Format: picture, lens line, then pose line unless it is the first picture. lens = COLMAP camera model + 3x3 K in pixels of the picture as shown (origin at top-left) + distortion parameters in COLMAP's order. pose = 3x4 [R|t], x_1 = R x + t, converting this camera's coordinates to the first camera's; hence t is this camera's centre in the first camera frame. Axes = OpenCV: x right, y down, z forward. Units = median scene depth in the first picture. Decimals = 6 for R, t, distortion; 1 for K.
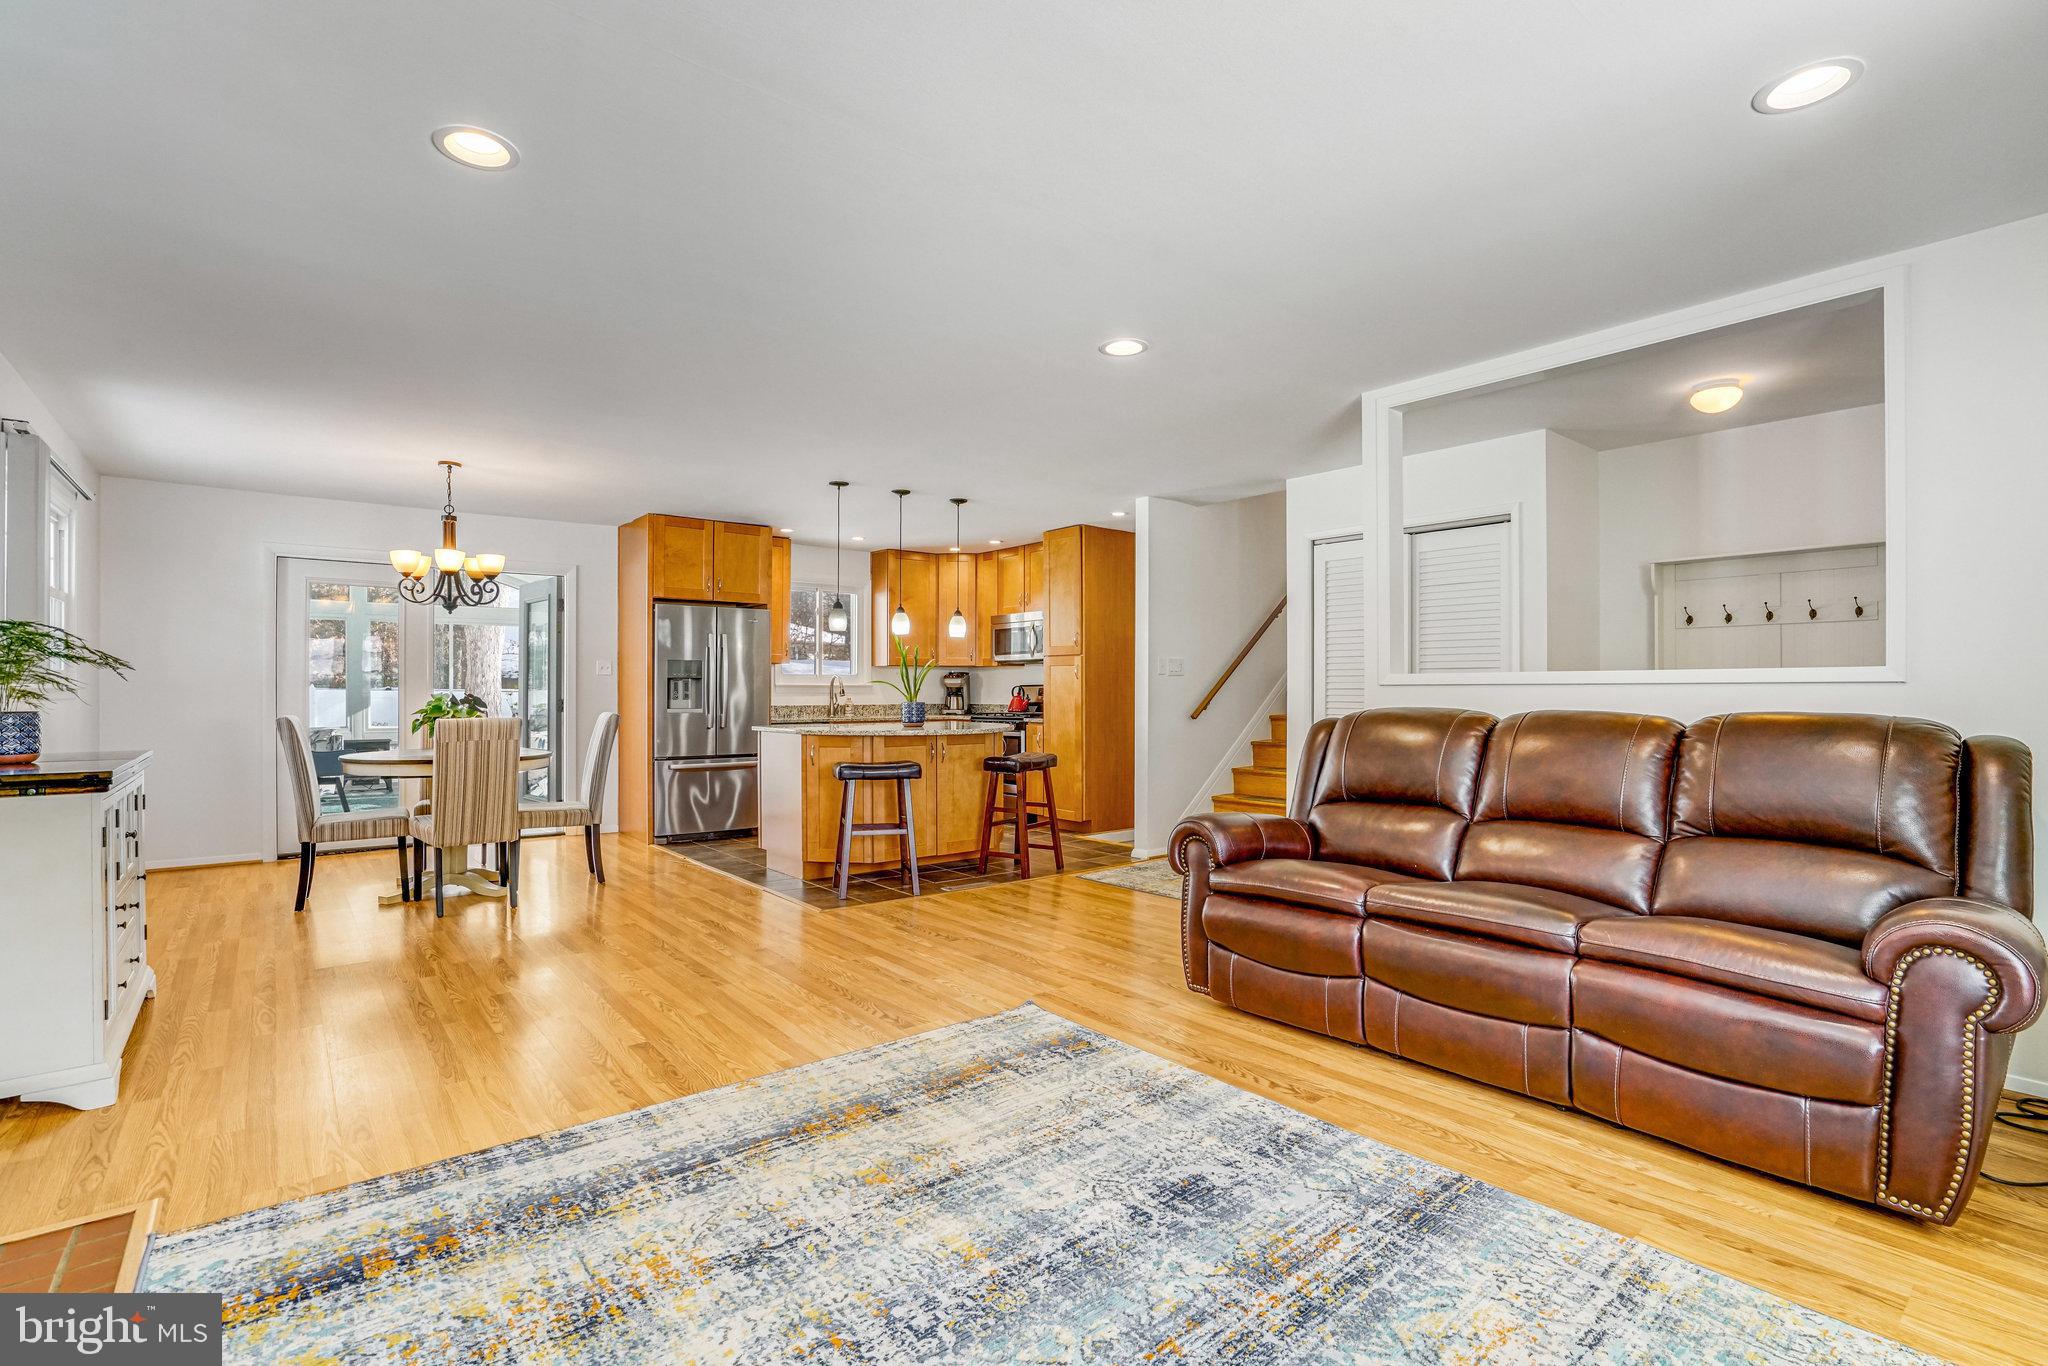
lens RADIAL K [[968.5, 0, 1022.7], [0, 968.5, 677.0], [0, 0, 1]] dist [-0.059186, 0.024099]
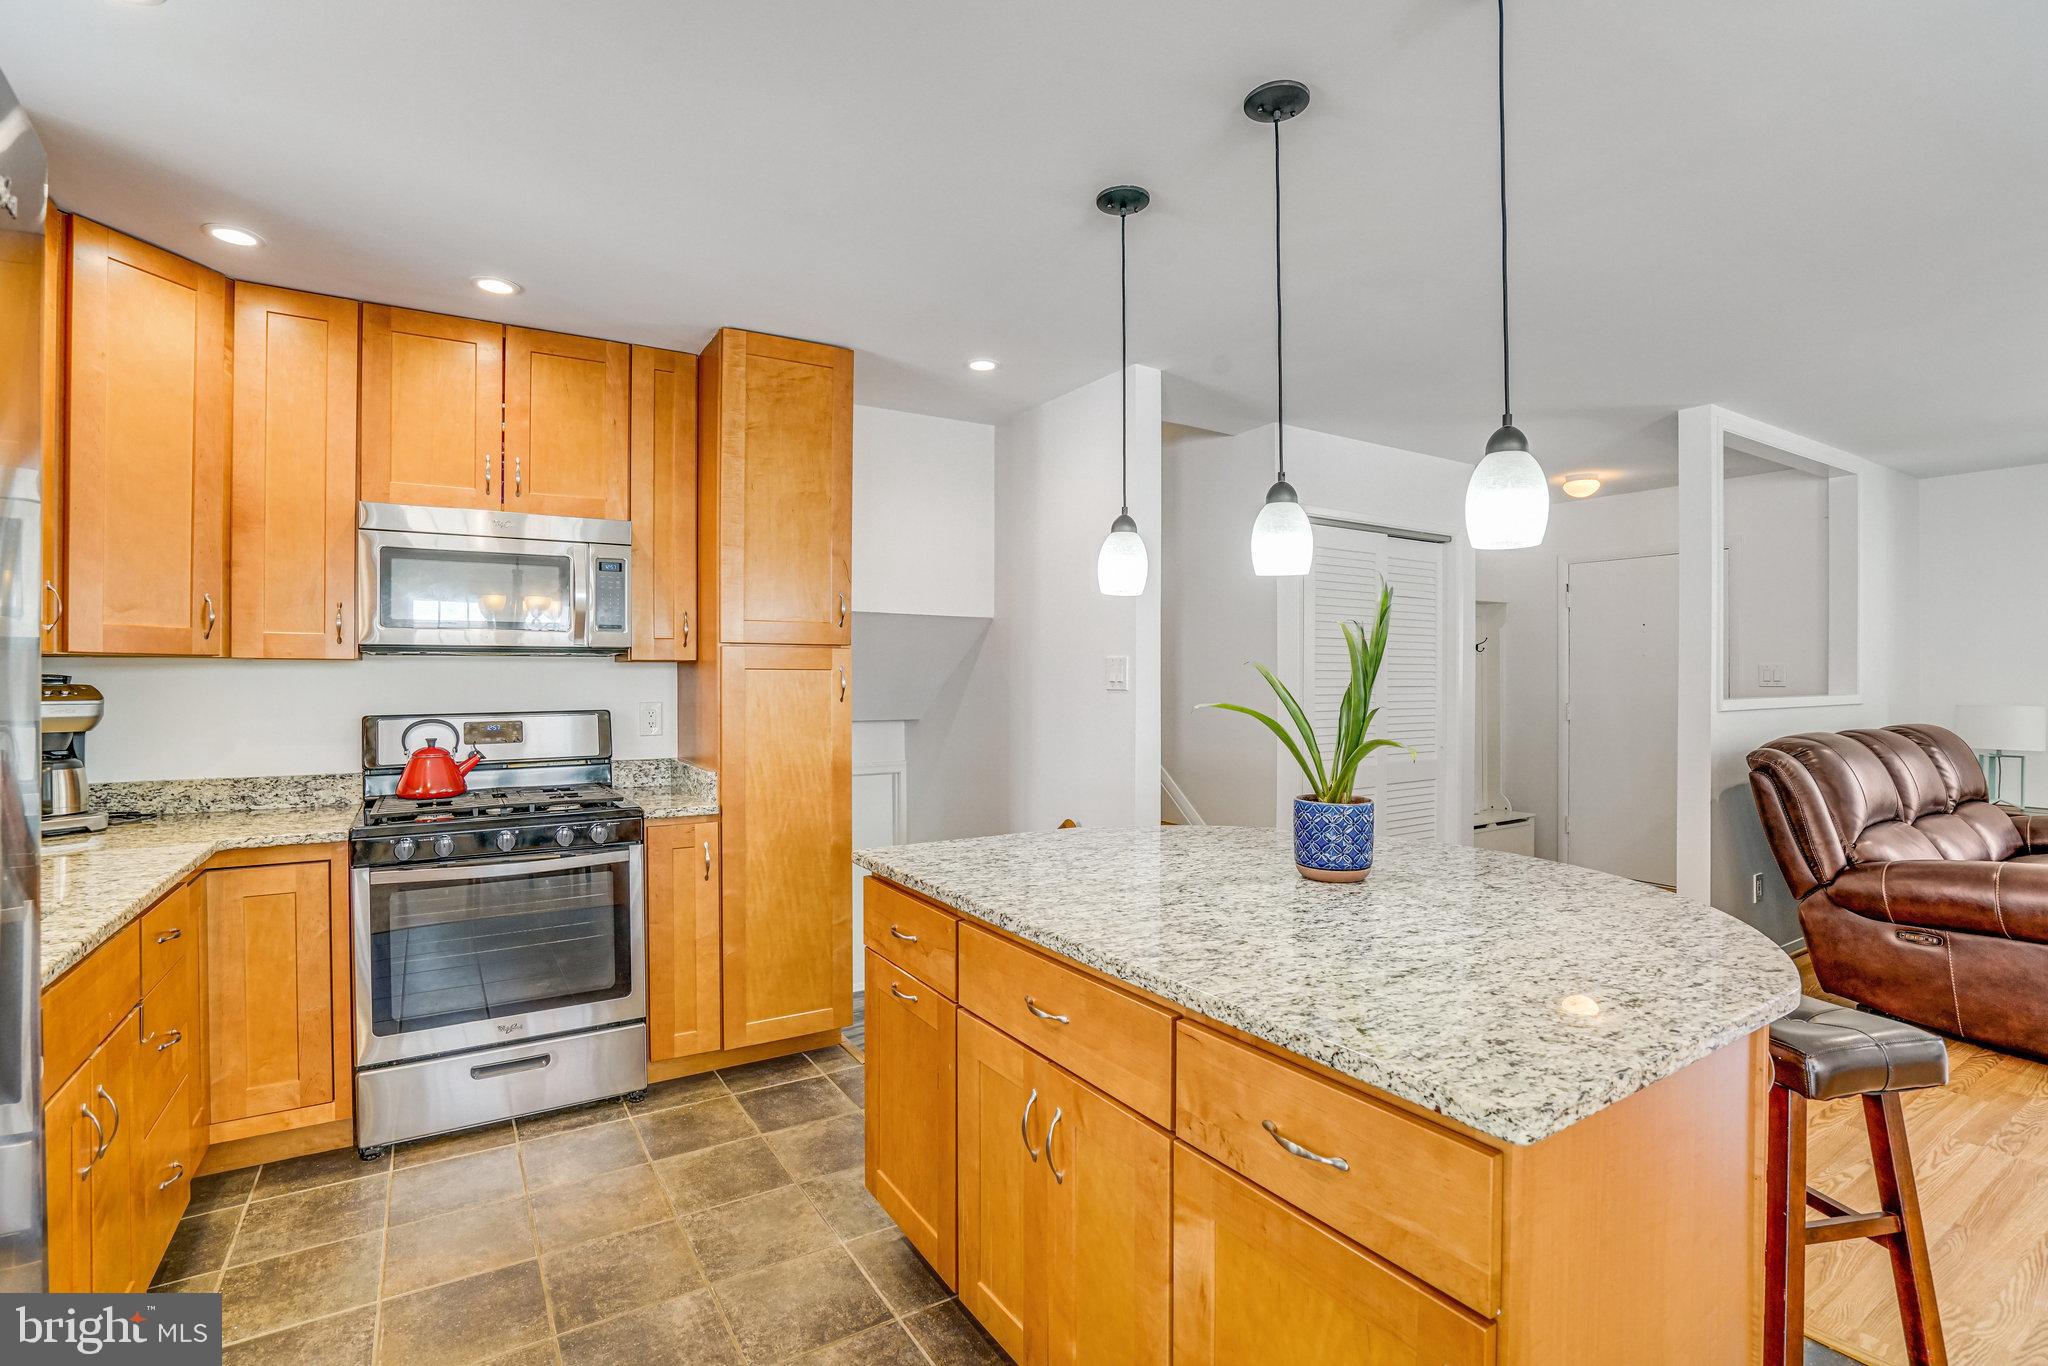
lens RADIAL K [[943.9, 0, 1010.6], [0, 943.9, 672.4], [0, 0, 1]] dist [-0.052484, 0.017743]
pose [[0.129802, 0.004858, 0.991528, -0.891318], [-0.011260, 0.999931, -0.003425, -0.025959], [-0.991476, -0.010720, 0.129848, 2.207950]]
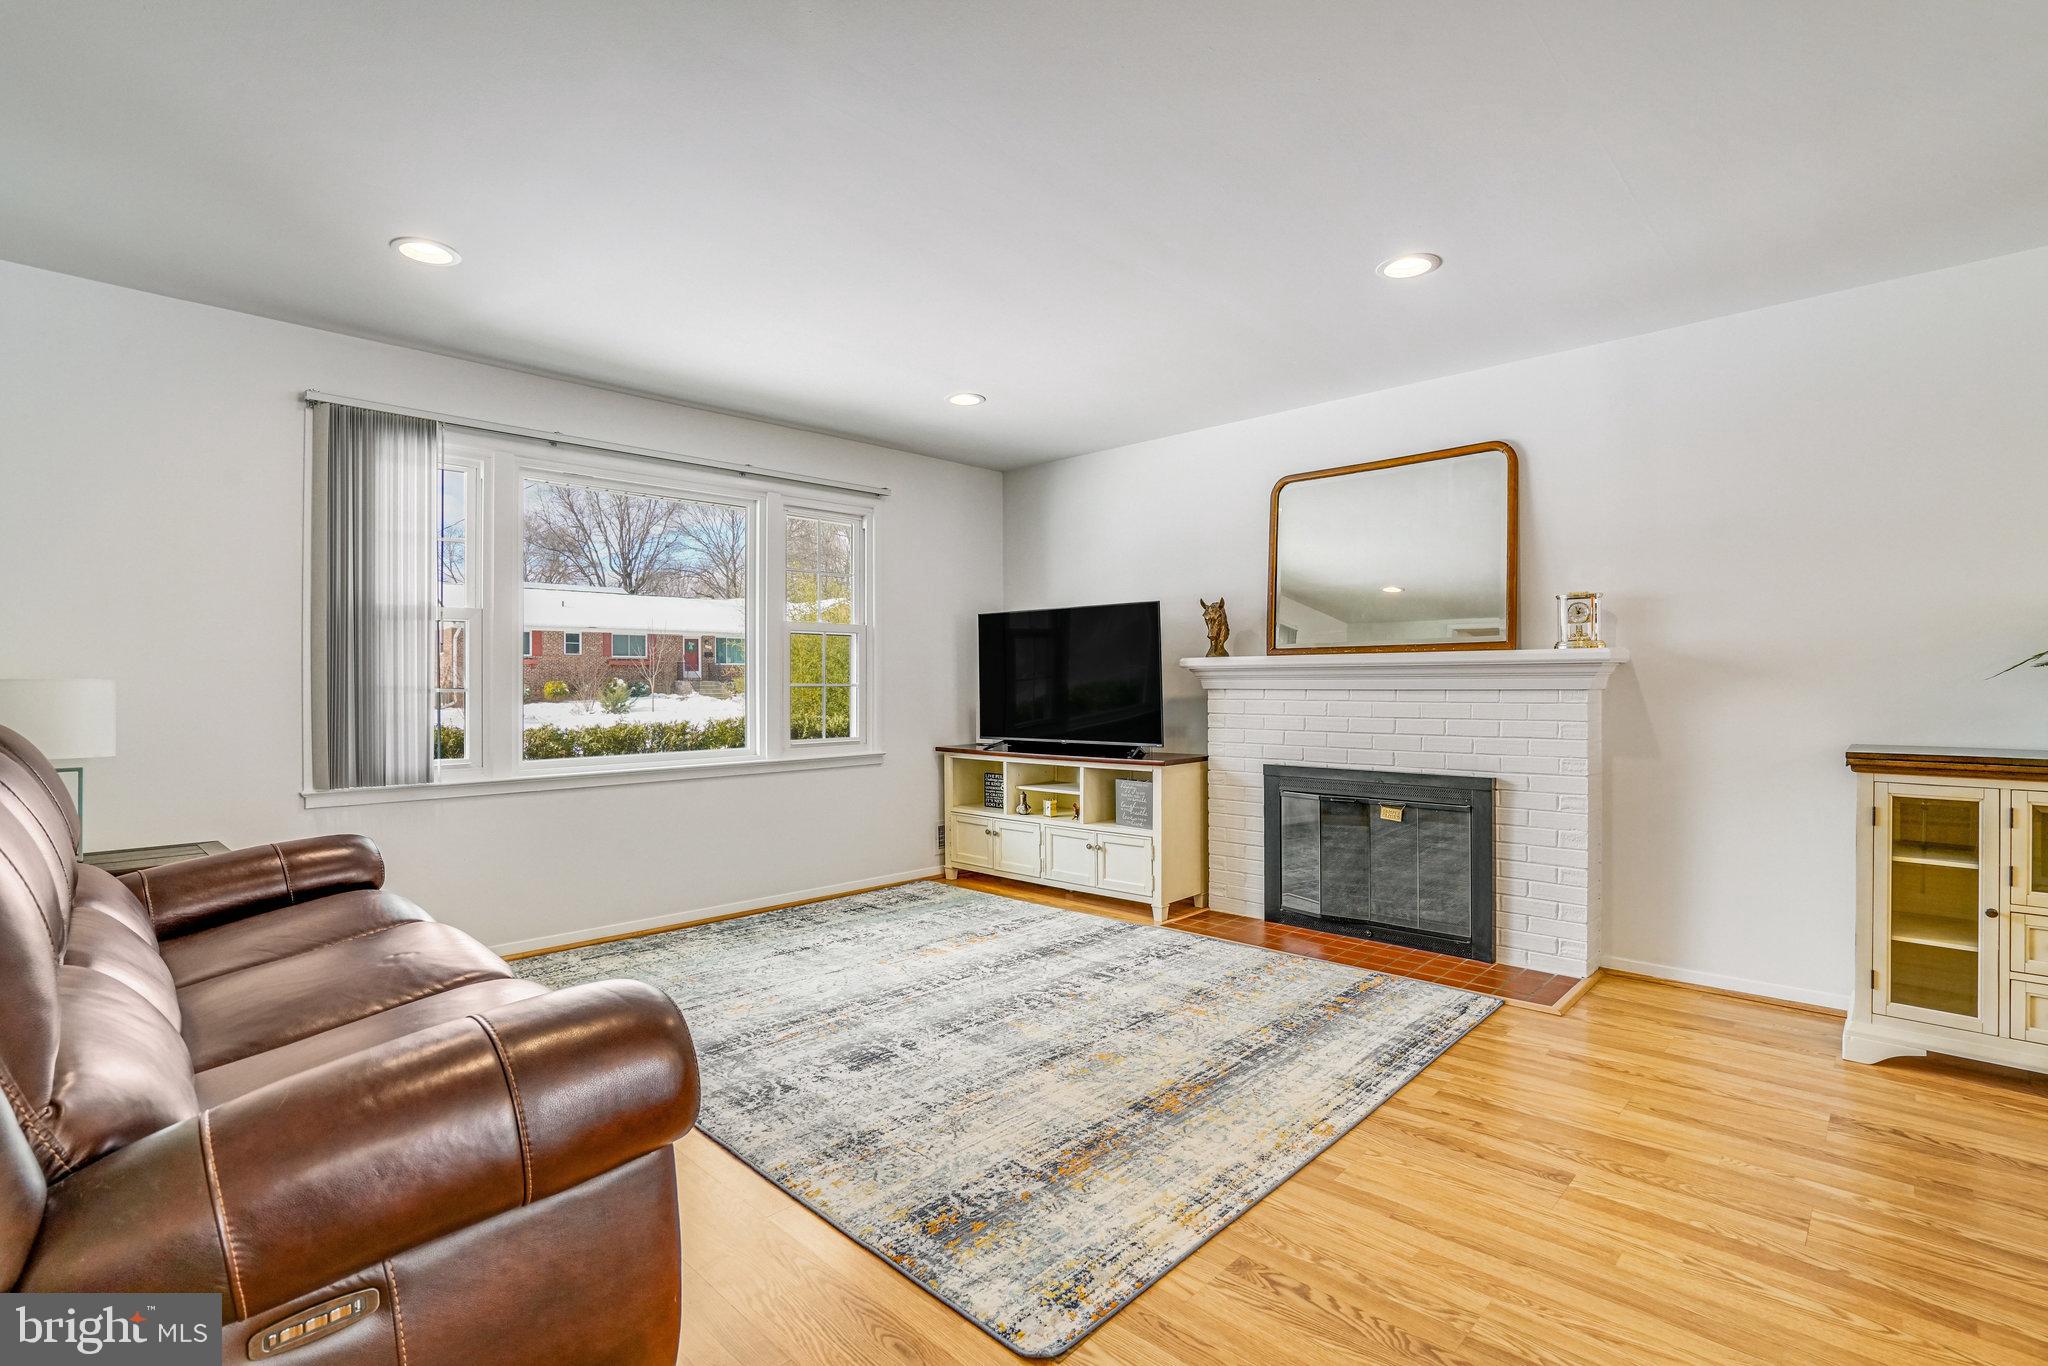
lens RADIAL K [[949.6, 0, 1029.4], [0, 949.6, 680.0], [0, 0, 1]] dist [-0.054912, 0.018432]
pose [[-0.993095, 0.004551, -0.117226, 0.073021], [0.006240, 0.999882, -0.014046, 0.024135], [0.117148, -0.014681, -0.993006, 1.679449]]
